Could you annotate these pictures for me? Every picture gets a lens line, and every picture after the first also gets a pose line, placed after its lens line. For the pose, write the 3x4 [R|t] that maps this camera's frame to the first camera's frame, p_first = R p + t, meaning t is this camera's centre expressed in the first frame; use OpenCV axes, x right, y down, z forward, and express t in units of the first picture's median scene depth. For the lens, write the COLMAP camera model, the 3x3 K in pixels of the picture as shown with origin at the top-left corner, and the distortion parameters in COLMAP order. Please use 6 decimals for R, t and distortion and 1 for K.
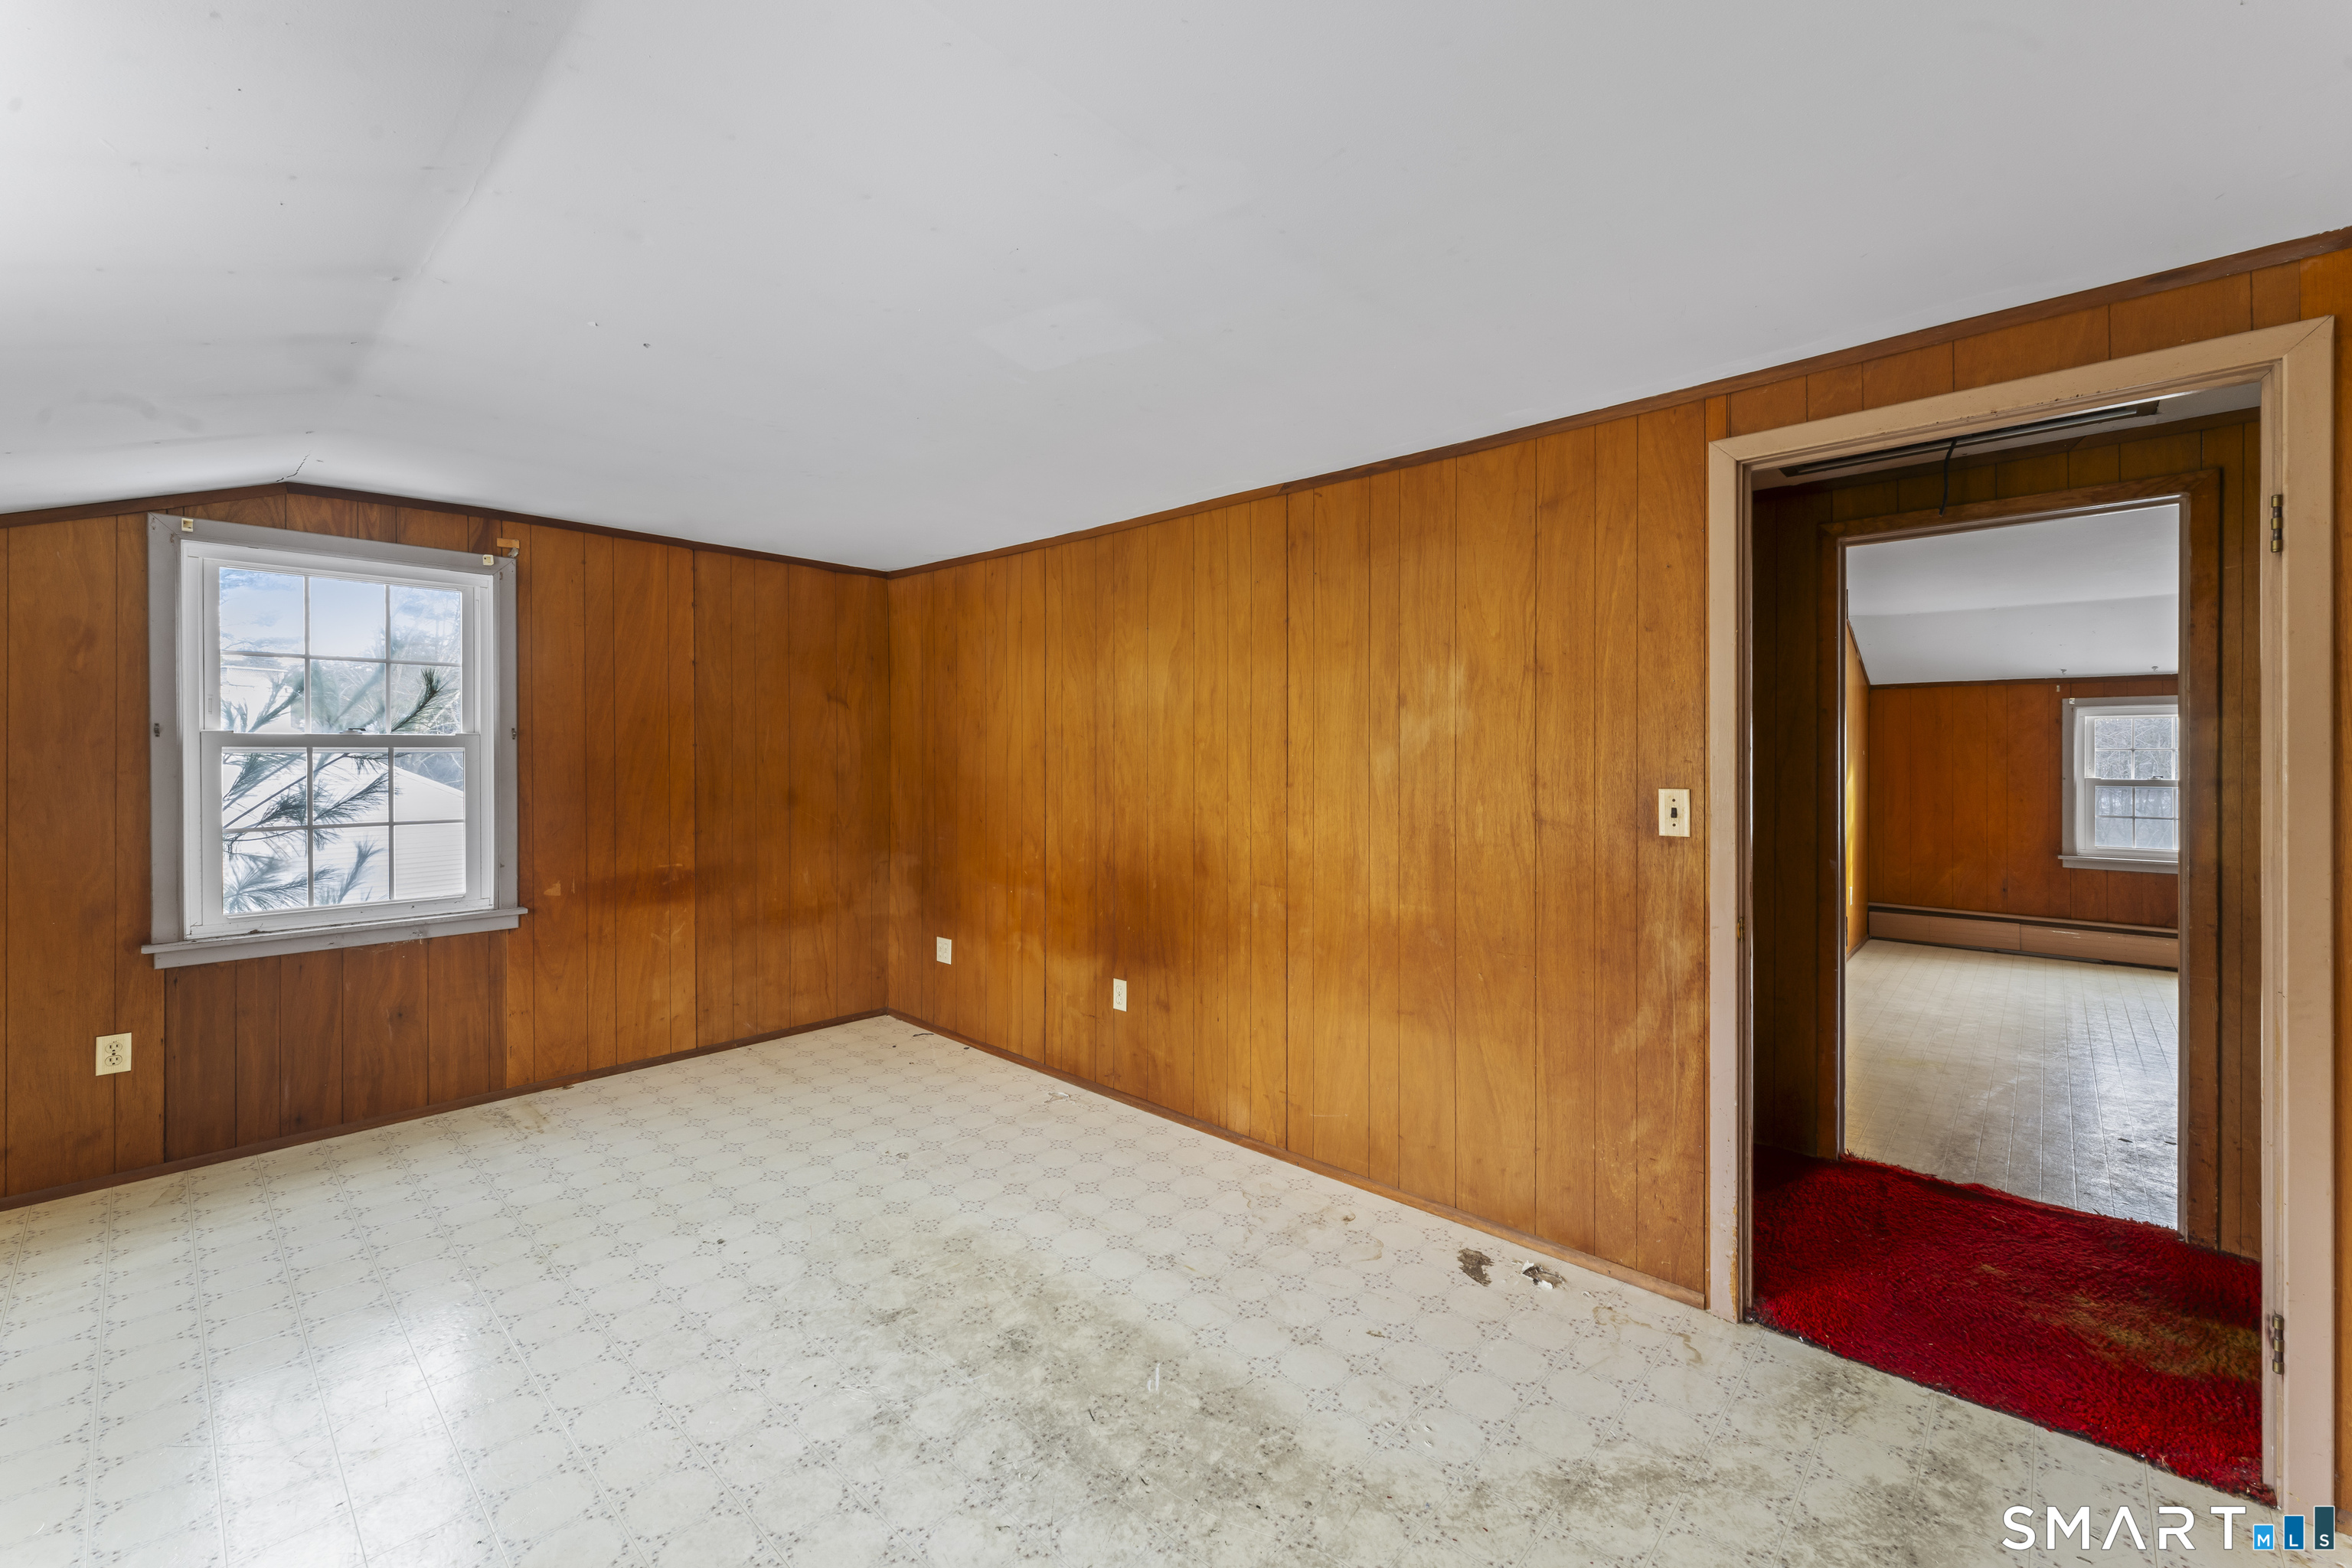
lens RADIAL K [[954.0, 0, 1180.0], [0, 954.0, 759.3], [0, 0, 1]] dist [0.001248, 0.000315]
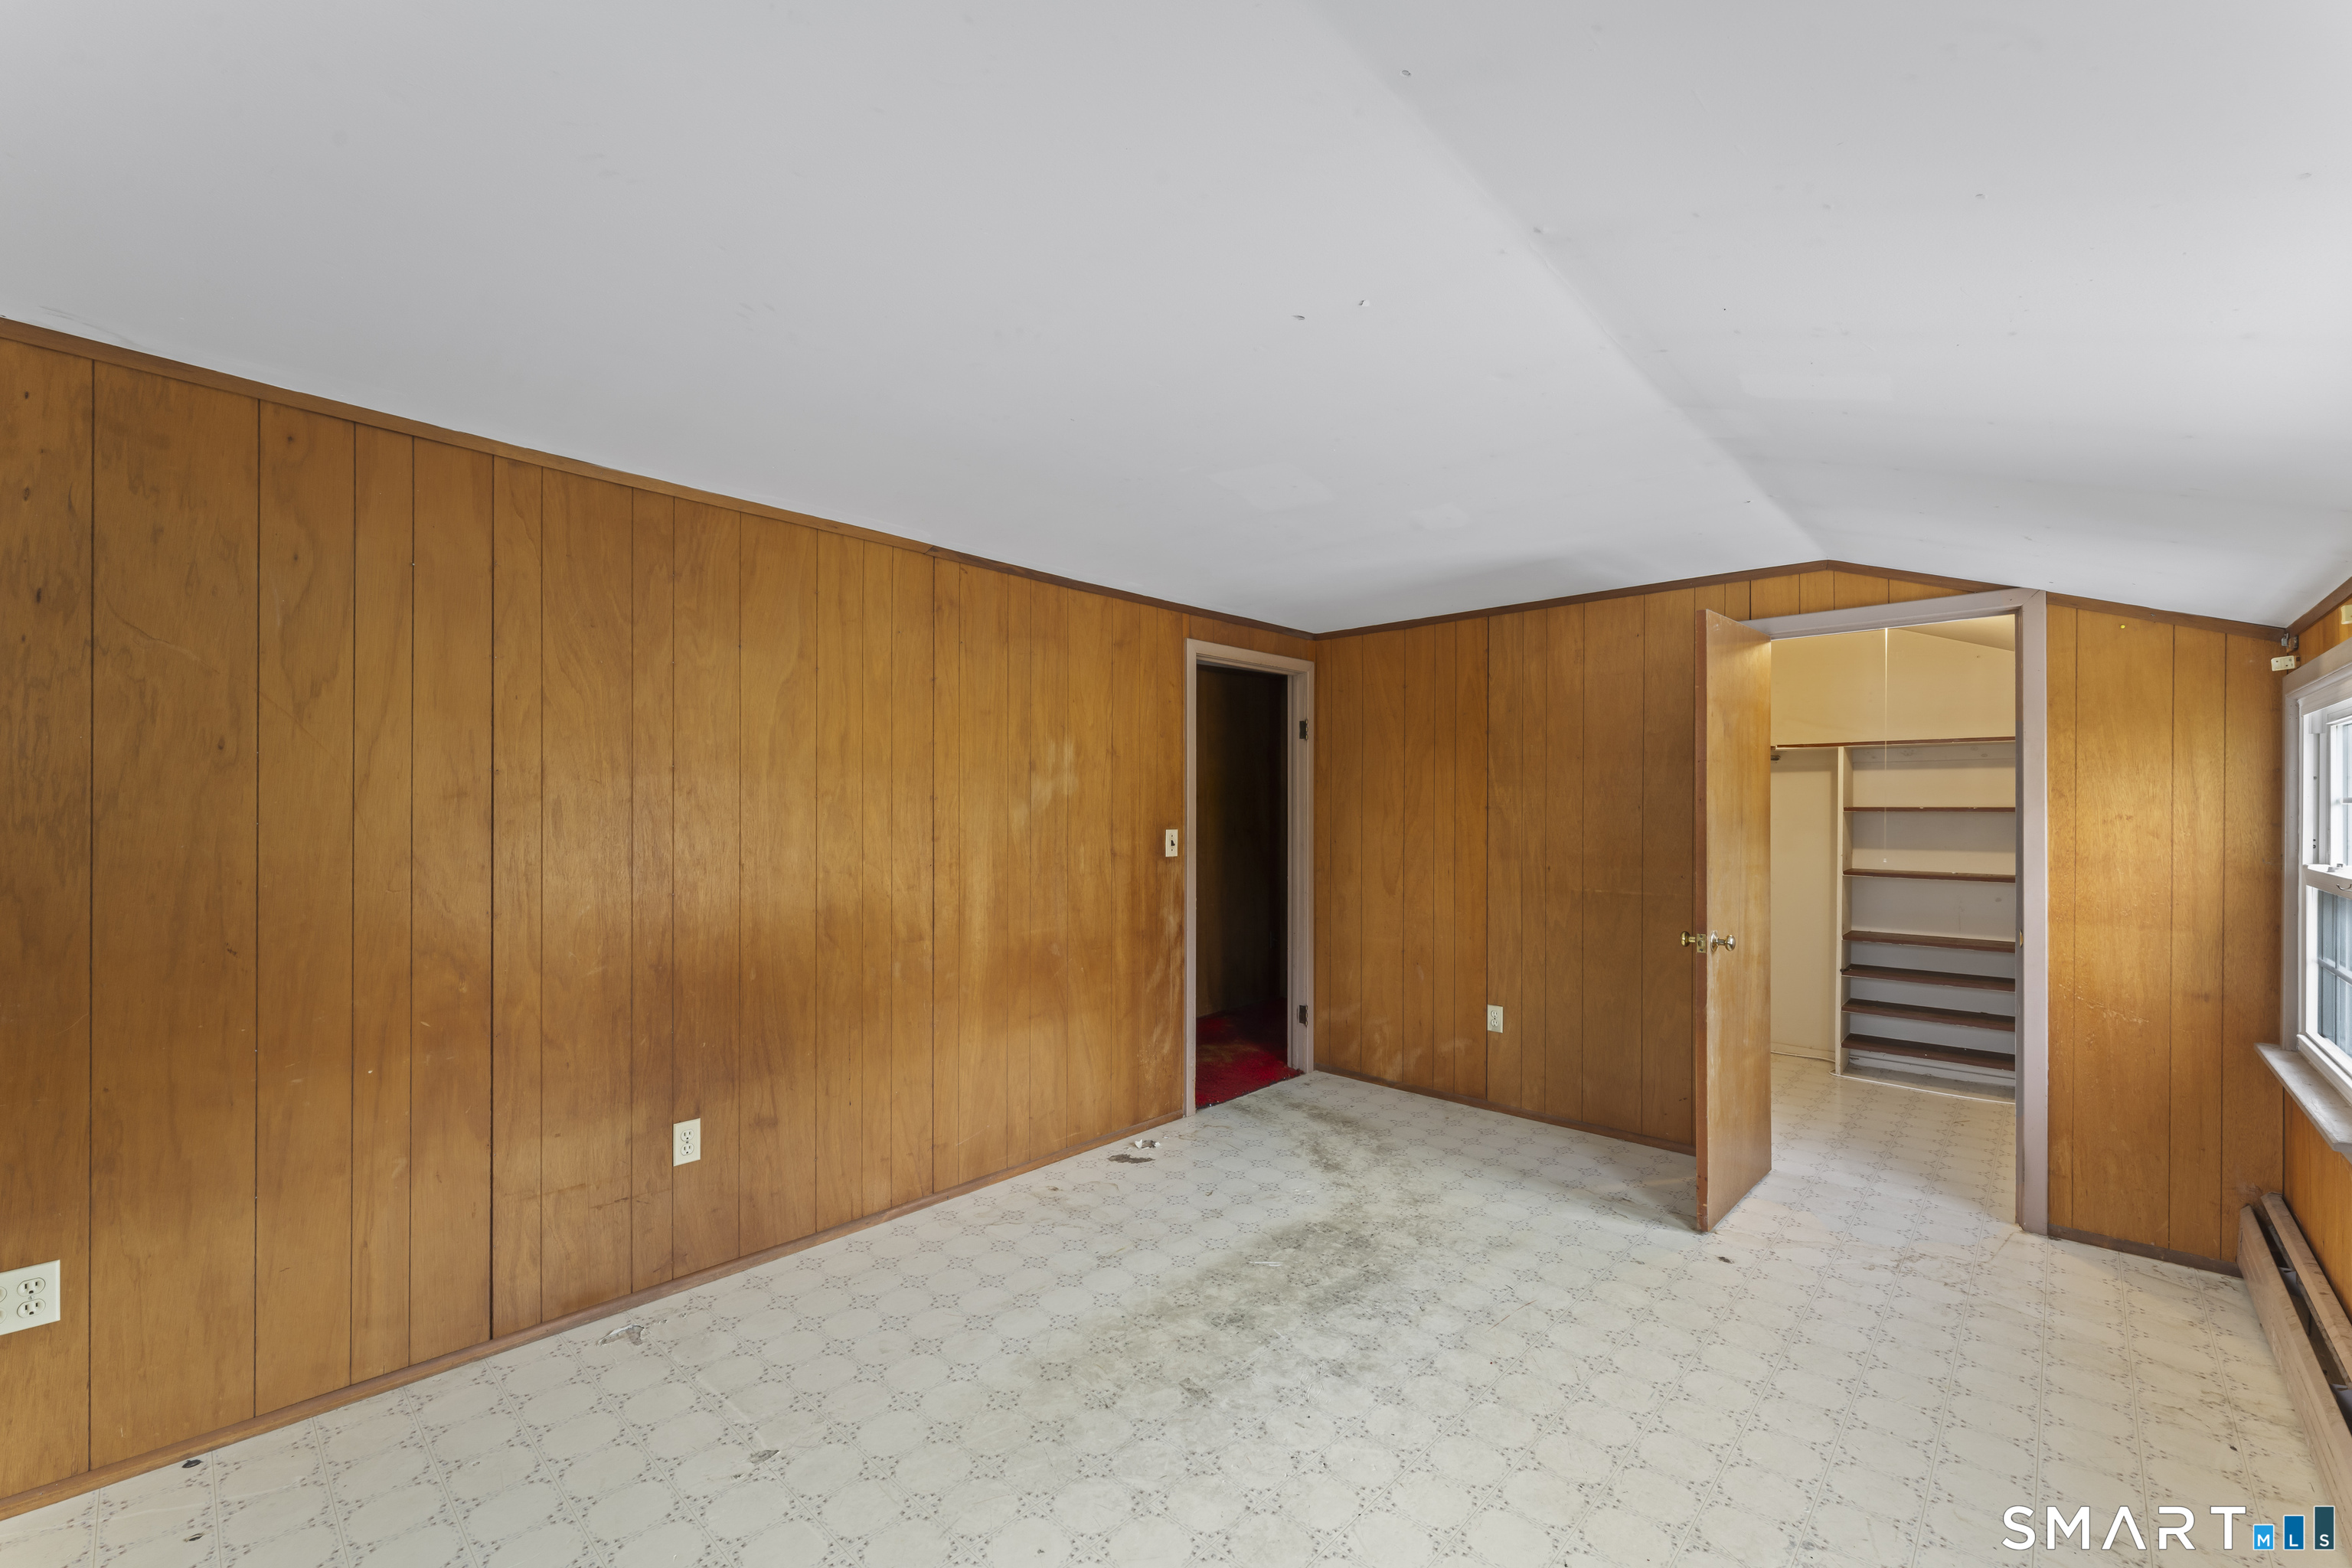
lens RADIAL K [[954.0, 0, 1179.9], [0, 954.0, 805.3], [0, 0, 1]] dist [0.001248, 0.000315]
pose [[0.004755, 0.000117, 0.999989, -1.064463], [-0.000630, 1.000000, -0.000114, -0.011122], [-0.999988, -0.000629, 0.004755, 0.846019]]
